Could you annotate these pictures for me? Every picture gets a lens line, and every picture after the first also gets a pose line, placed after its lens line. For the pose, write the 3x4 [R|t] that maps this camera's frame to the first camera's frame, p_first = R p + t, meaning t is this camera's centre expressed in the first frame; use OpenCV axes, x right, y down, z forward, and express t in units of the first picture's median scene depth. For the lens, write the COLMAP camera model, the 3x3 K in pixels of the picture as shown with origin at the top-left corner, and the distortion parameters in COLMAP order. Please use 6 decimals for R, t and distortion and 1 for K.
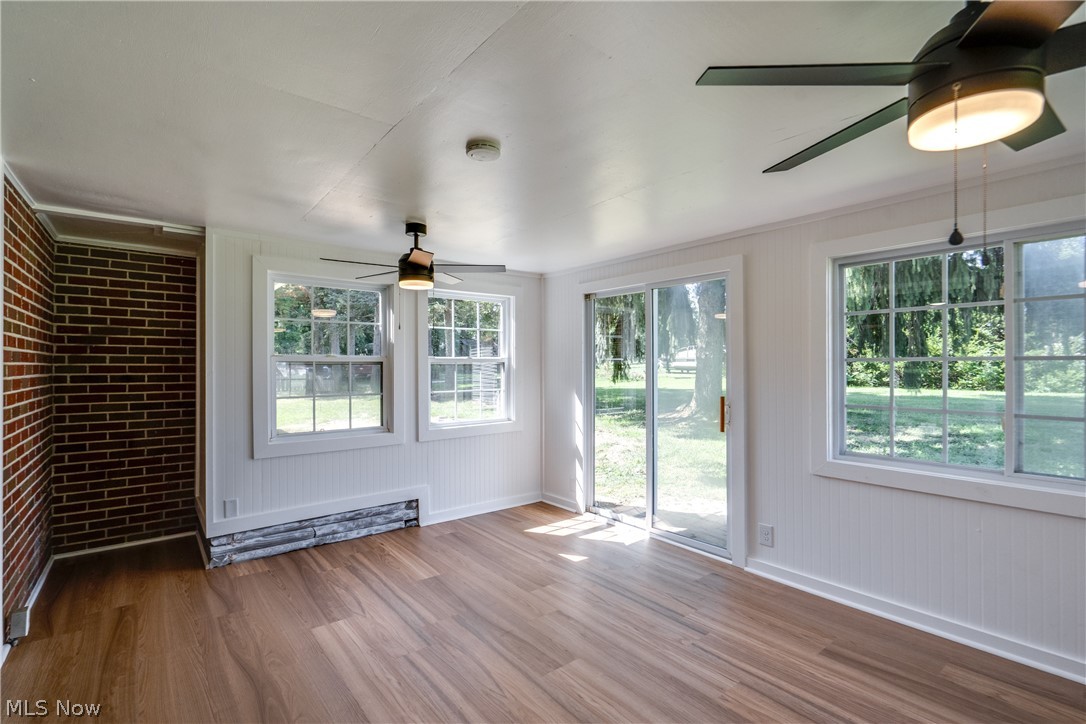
lens RADIAL K [[496.1, 0, 534.8], [0, 496.1, 362.7], [0, 0, 1]] dist [-0.003072, 0.000864]
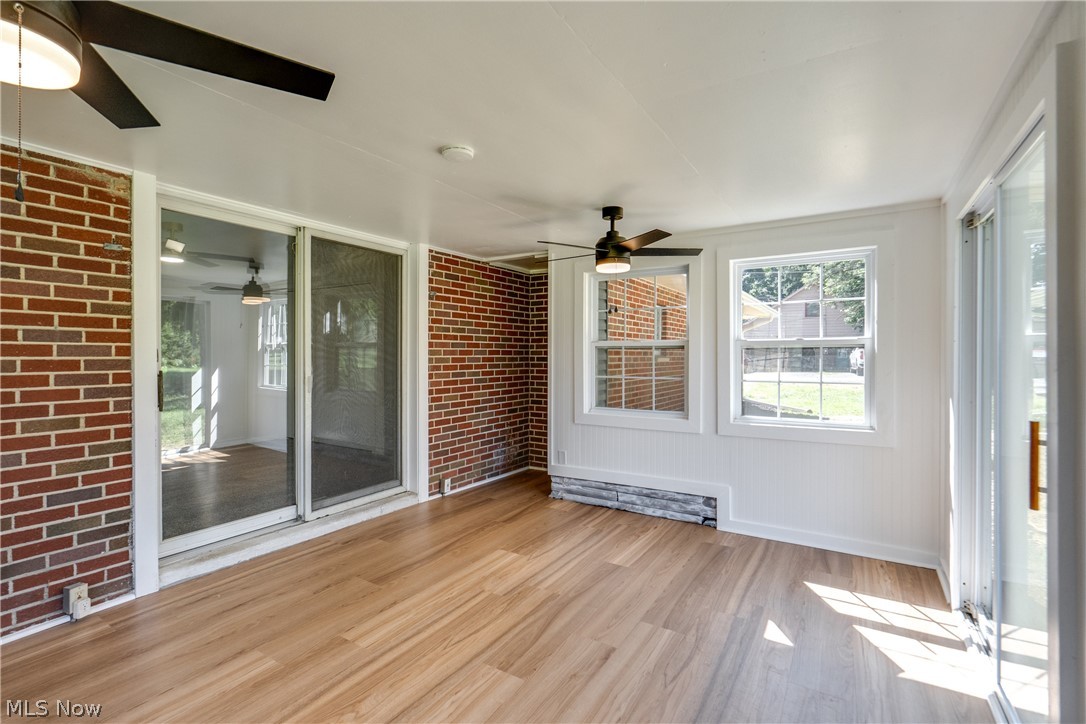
lens RADIAL K [[496.1, 0, 538.4], [0, 496.1, 358.8], [0, 0, 1]] dist [-0.003072, 0.000864]
pose [[0.344209, 0.010892, -0.938830, 0.563172], [0.005008, 0.999897, 0.013437, 0.010745], [0.938880, -0.009327, 0.344119, 0.448903]]
